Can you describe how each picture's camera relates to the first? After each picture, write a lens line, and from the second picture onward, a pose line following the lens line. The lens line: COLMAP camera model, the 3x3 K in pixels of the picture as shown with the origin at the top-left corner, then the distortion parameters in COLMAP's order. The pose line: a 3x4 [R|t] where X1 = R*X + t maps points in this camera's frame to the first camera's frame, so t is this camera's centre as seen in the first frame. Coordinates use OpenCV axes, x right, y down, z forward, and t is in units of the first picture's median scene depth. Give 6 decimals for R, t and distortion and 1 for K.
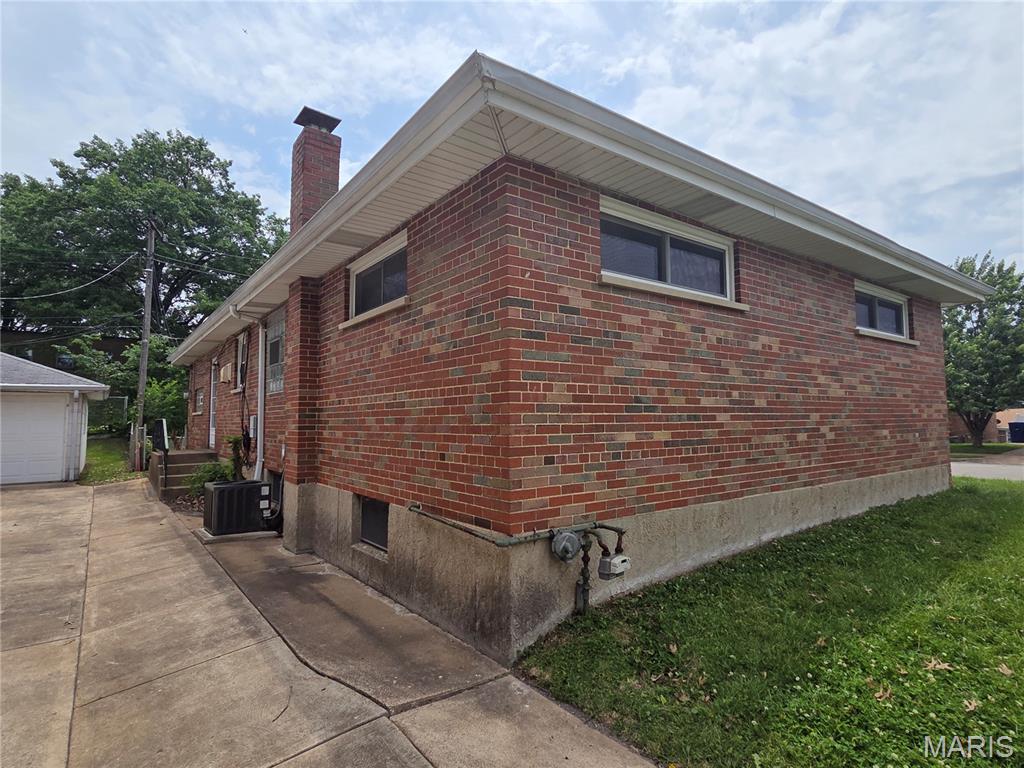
lens RADIAL K [[552.1, 0, 511.8], [0, 552.1, 382.5], [0, 0, 1]] dist [0.000775, 0.000031]
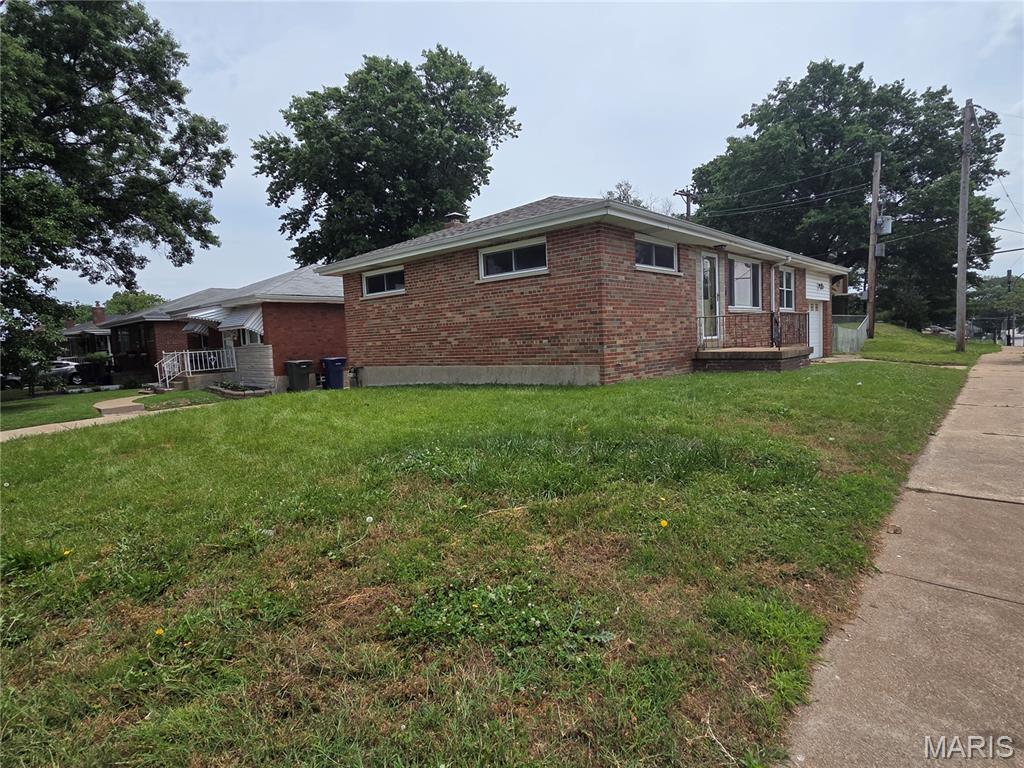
lens RADIAL K [[552.1, 0, 511.9], [0, 552.1, 383.3], [0, 0, 1]] dist [0.000775, 0.000031]
pose [[0.195214, 0.076402, -0.977780, 2.889350], [0.108627, 0.989143, 0.098978, 0.075470], [0.974726, -0.125535, 0.184796, 0.918677]]
